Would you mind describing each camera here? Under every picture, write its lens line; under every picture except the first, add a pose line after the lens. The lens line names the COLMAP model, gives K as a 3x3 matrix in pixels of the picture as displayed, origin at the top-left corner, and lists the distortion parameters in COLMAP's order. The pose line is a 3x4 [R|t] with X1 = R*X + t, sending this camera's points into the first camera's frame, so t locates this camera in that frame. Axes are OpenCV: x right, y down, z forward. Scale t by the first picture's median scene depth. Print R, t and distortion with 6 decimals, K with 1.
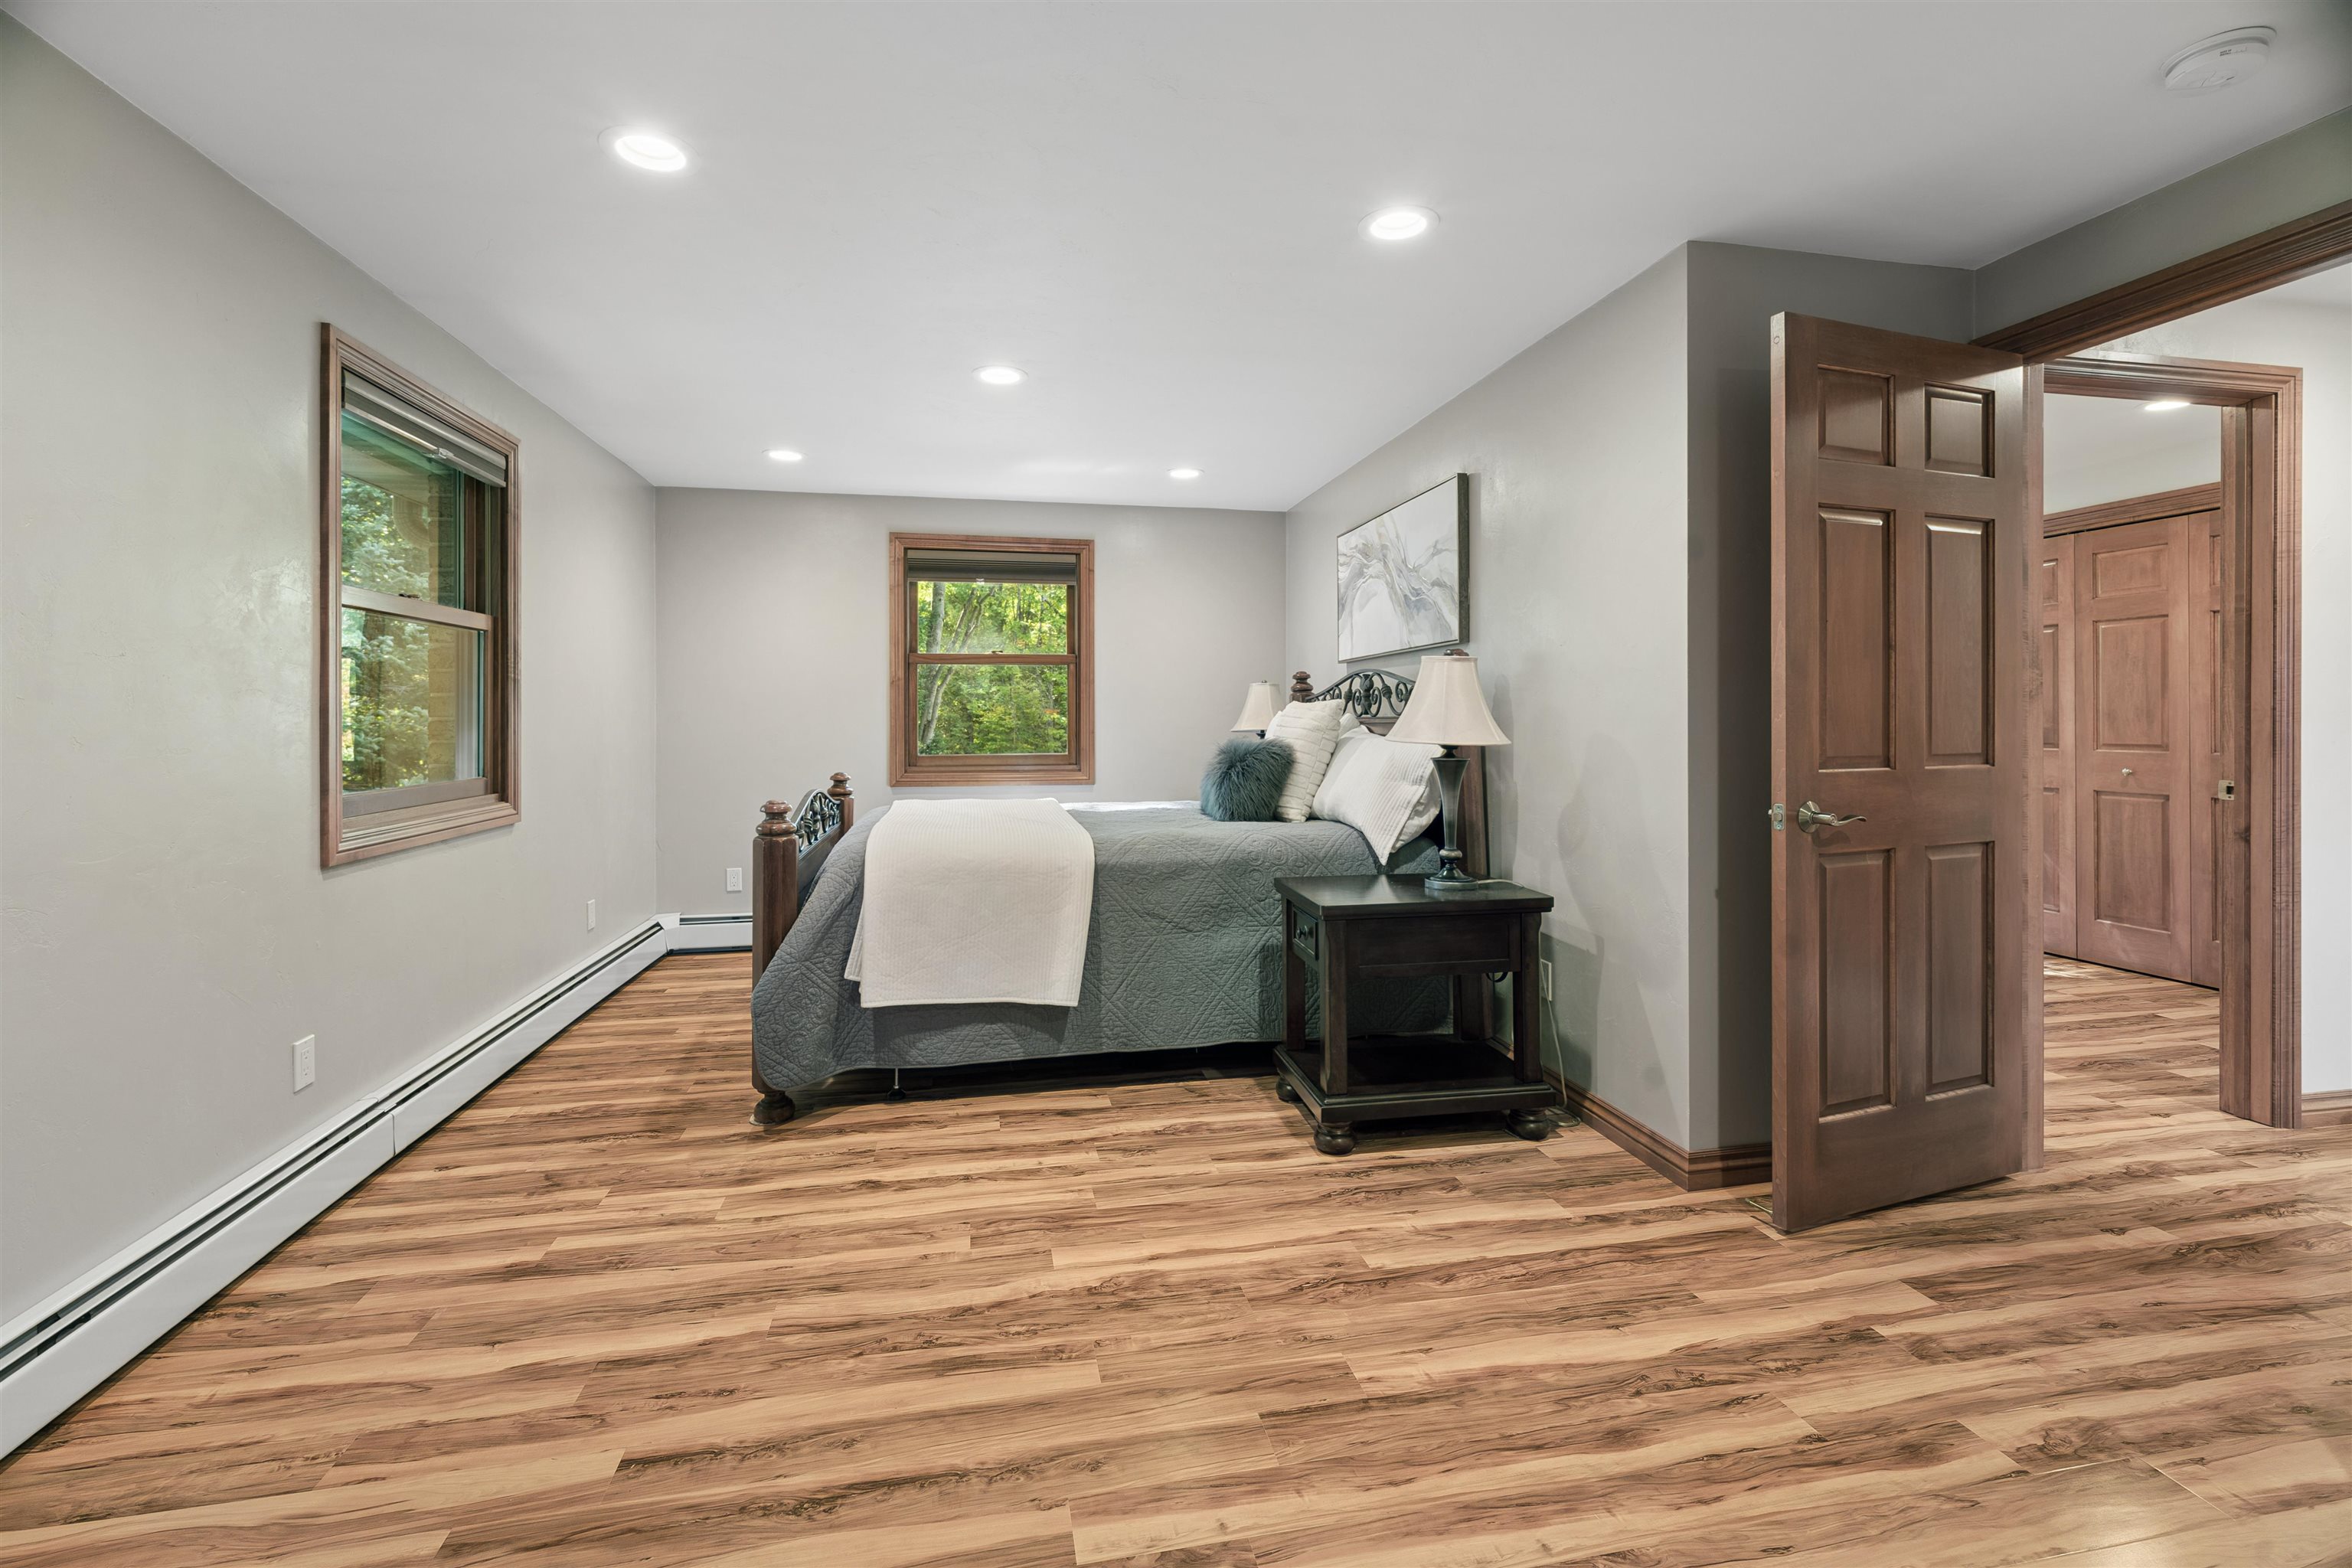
lens RADIAL K [[992.1, 0, 1177.3], [0, 992.1, 704.3], [0, 0, 1]] dist [-0.000026, -0.000648]
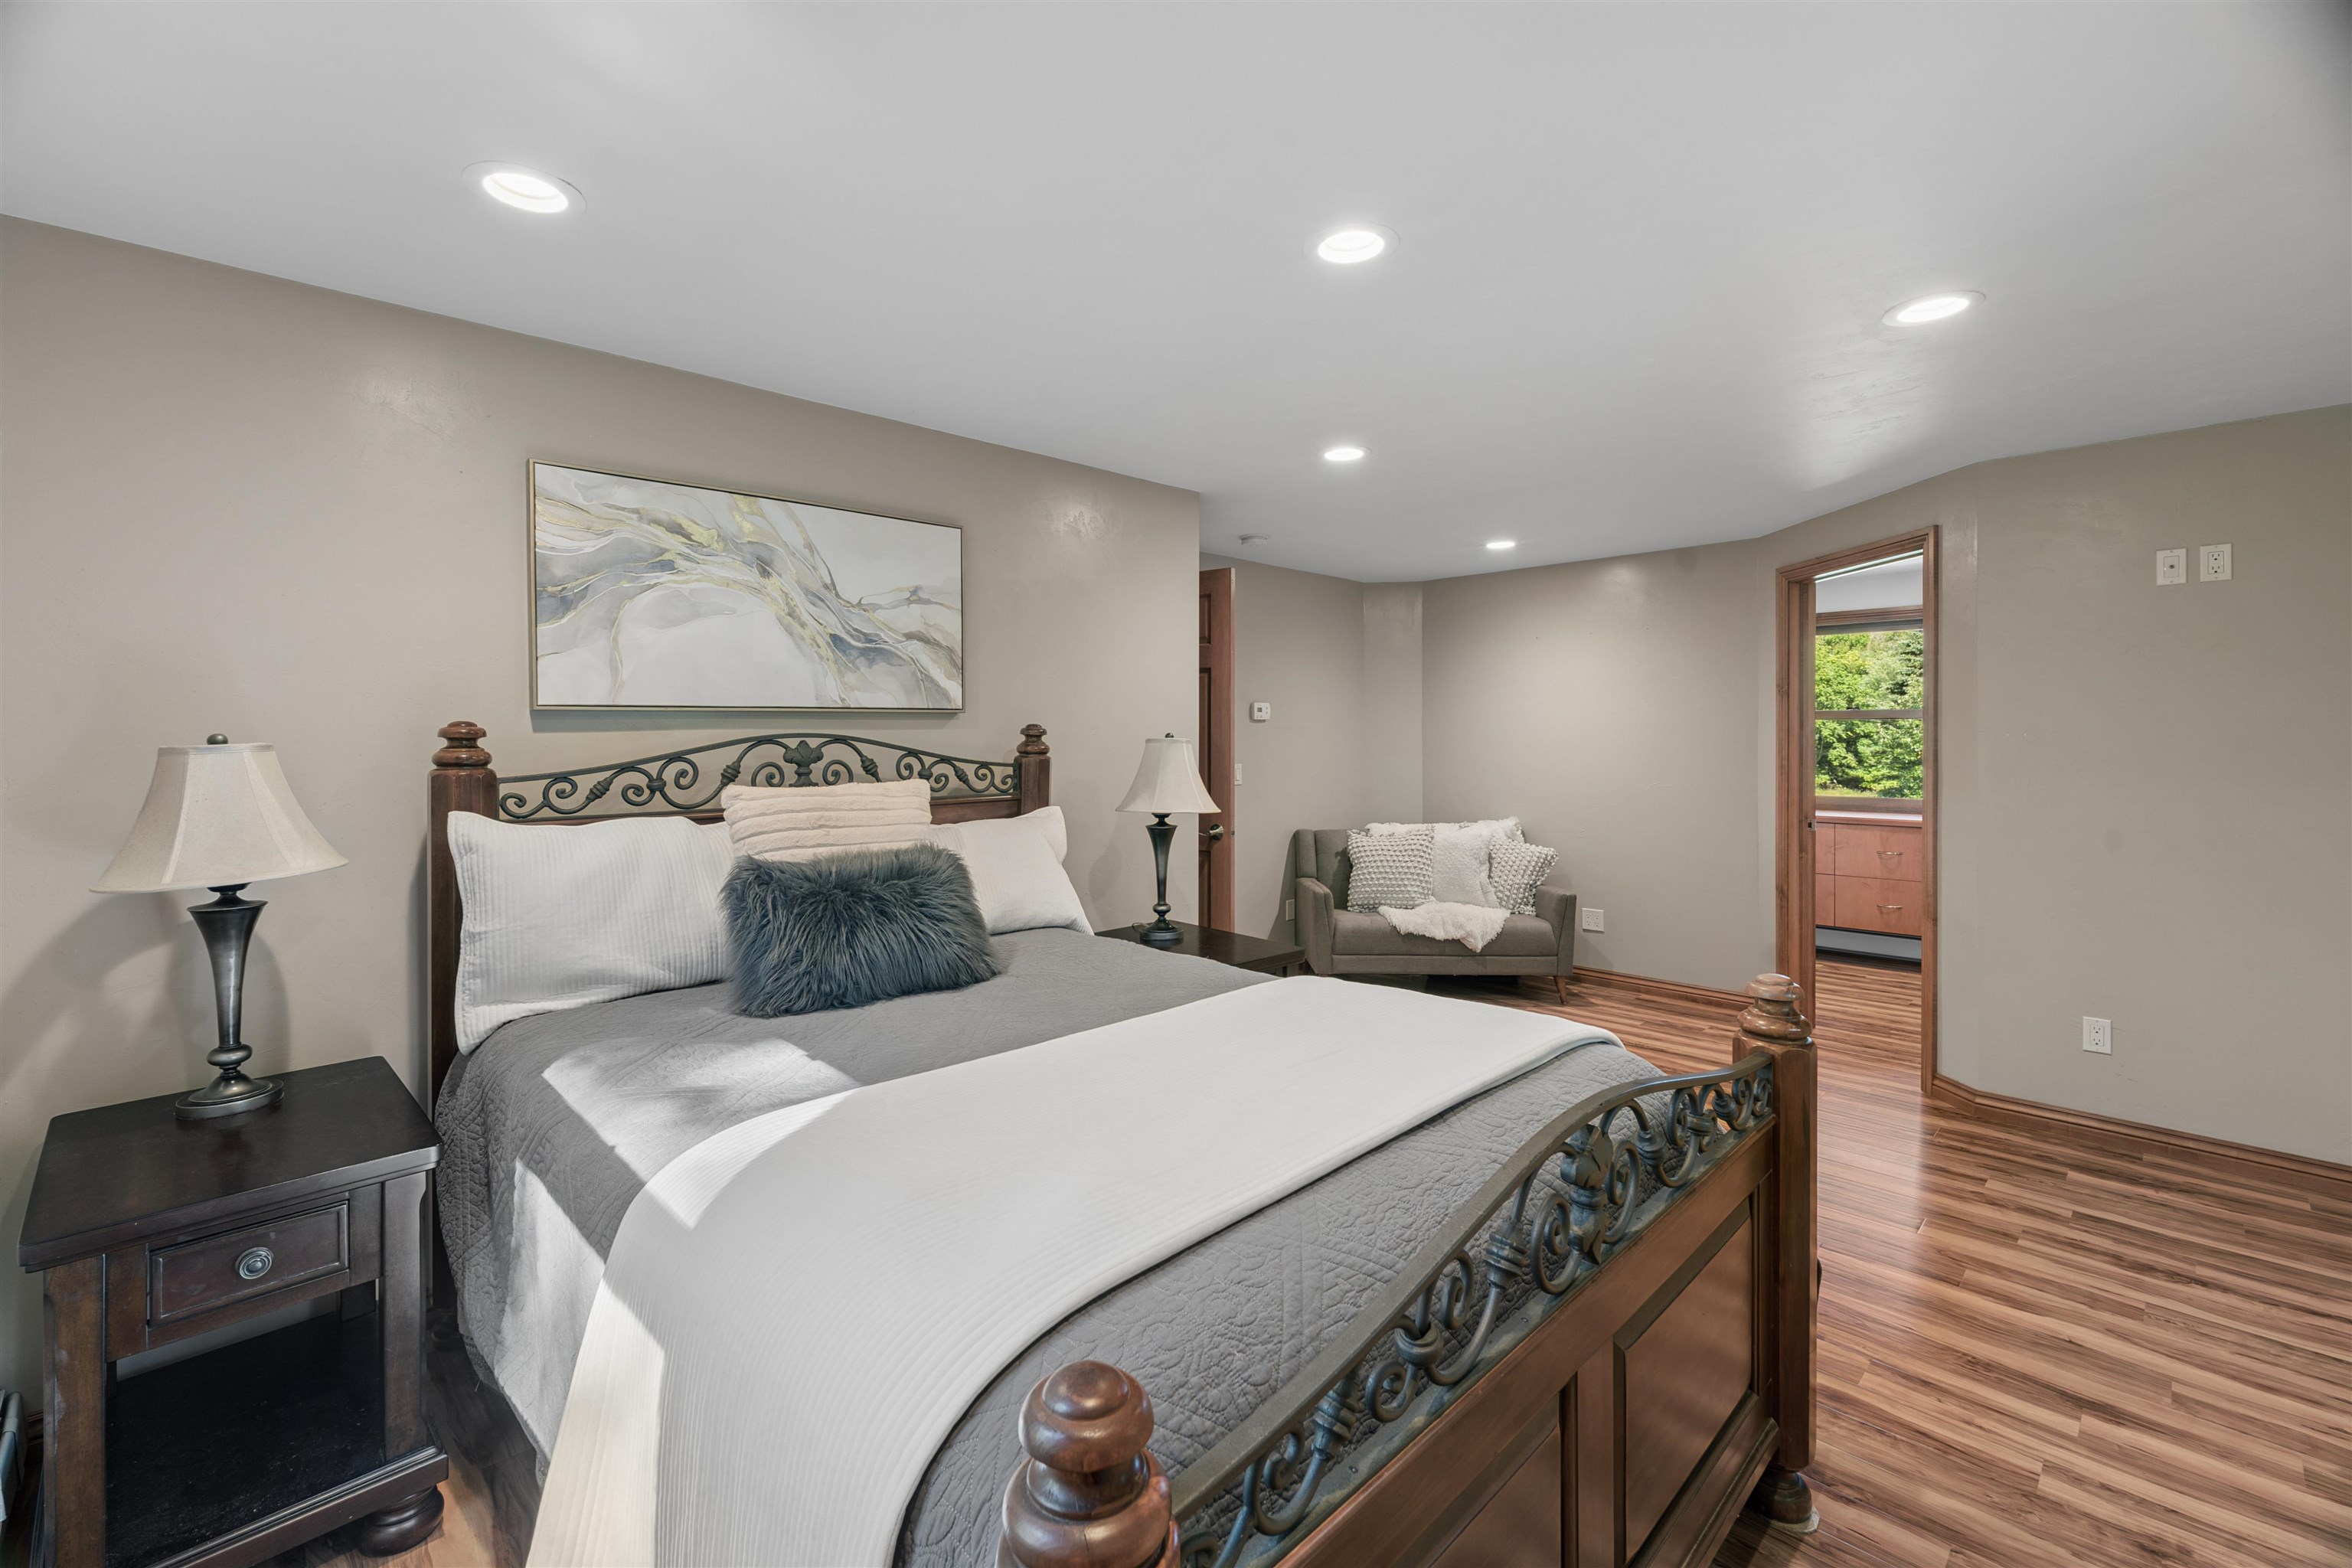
lens RADIAL K [[967.4, 0, 1177.2], [0, 967.4, 750.7], [0, 0, 1]] dist [0.002391, -0.000074]
pose [[-0.524241, -0.006642, 0.851544, -0.741050], [-0.005037, 0.999976, 0.004699, -0.040693], [-0.851555, -0.001826, -0.524262, 1.678501]]
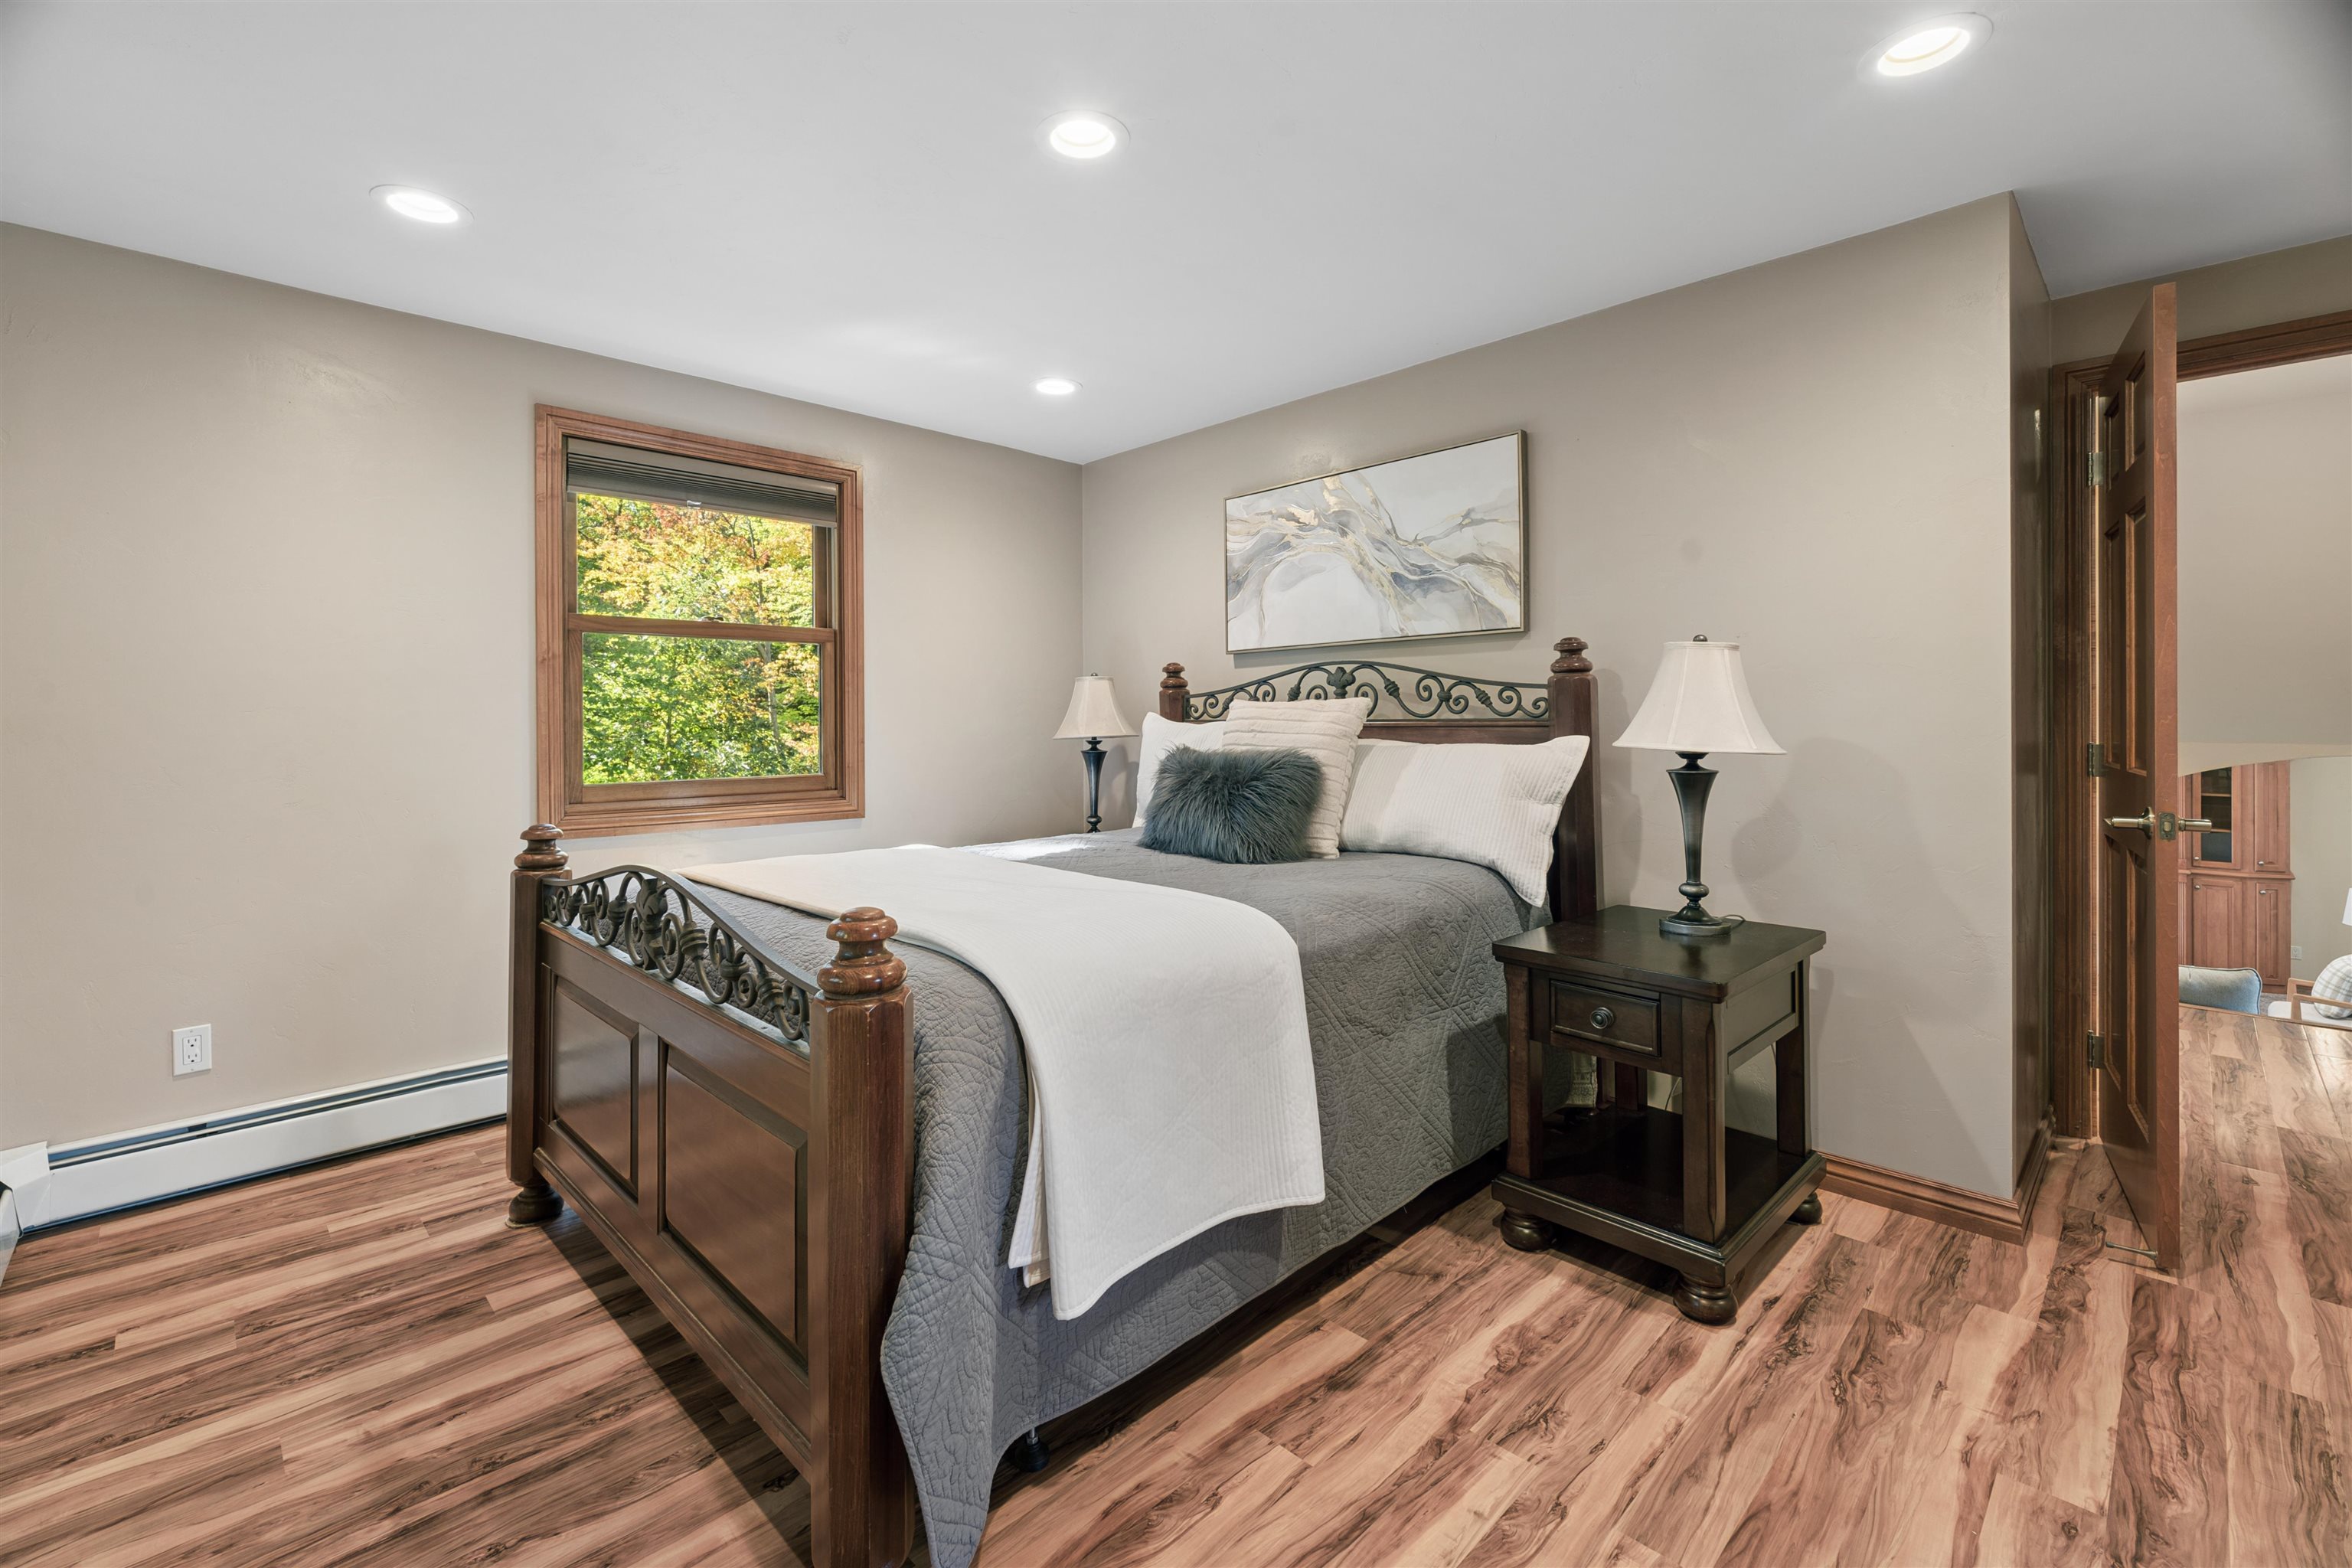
lens RADIAL K [[1003.6, 0, 1164.2], [0, 1003.6, 709.8], [0, 0, 1]] dist [-0.002190, -0.000067]
pose [[0.844590, 0.003601, 0.535402, -0.550843], [-0.004393, 0.999990, 0.000204, 0.008456], [-0.535396, -0.002524, 0.844597, 0.574680]]
